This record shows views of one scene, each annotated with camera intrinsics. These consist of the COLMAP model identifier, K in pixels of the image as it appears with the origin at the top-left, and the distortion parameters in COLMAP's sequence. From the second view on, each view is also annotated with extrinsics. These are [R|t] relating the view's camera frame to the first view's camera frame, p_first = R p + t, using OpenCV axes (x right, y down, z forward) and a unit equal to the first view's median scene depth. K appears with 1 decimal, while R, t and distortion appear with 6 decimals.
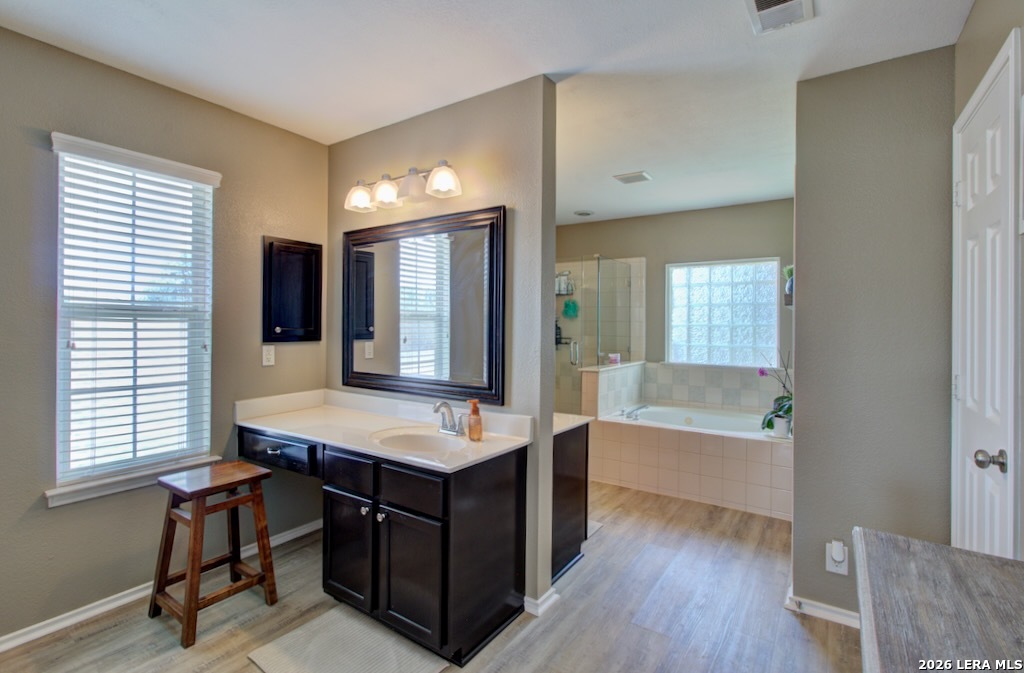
lens RADIAL K [[468.7, 0, 519.8], [0, 468.7, 331.8], [0, 0, 1]] dist [-0.003248, 0.001594]
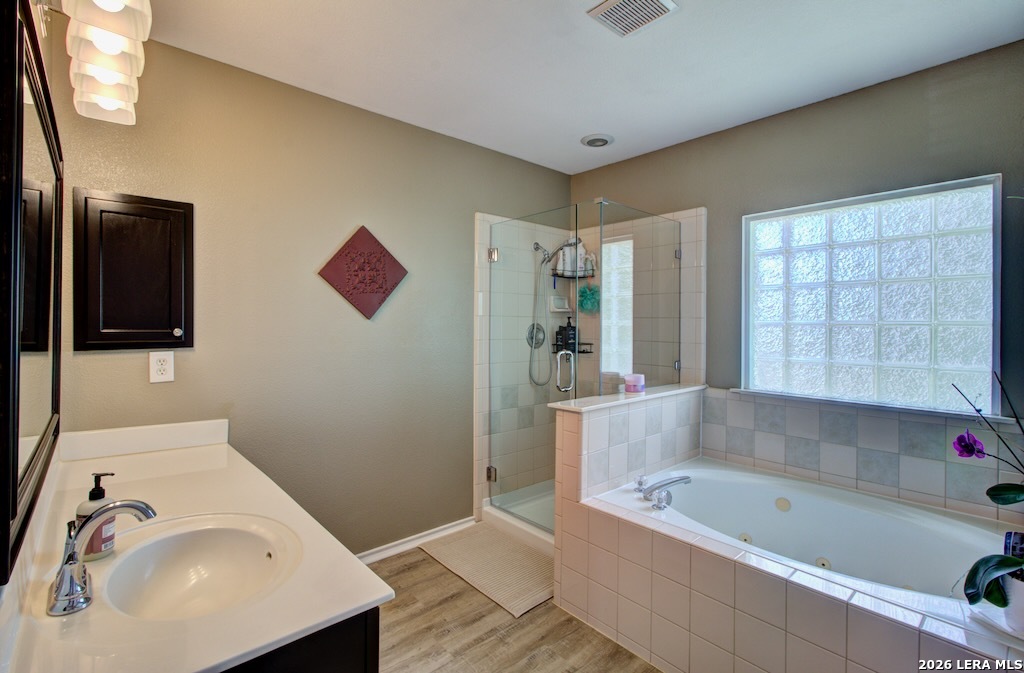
lens RADIAL K [[468.7, 0, 503.7], [0, 468.7, 330.8], [0, 0, 1]] dist [-0.003248, 0.001594]
pose [[0.966613, 0.001399, -0.256238, 0.184541], [-0.001182, 0.999999, 0.001001, -0.005993], [0.256239, -0.000665, 0.966613, 0.394804]]
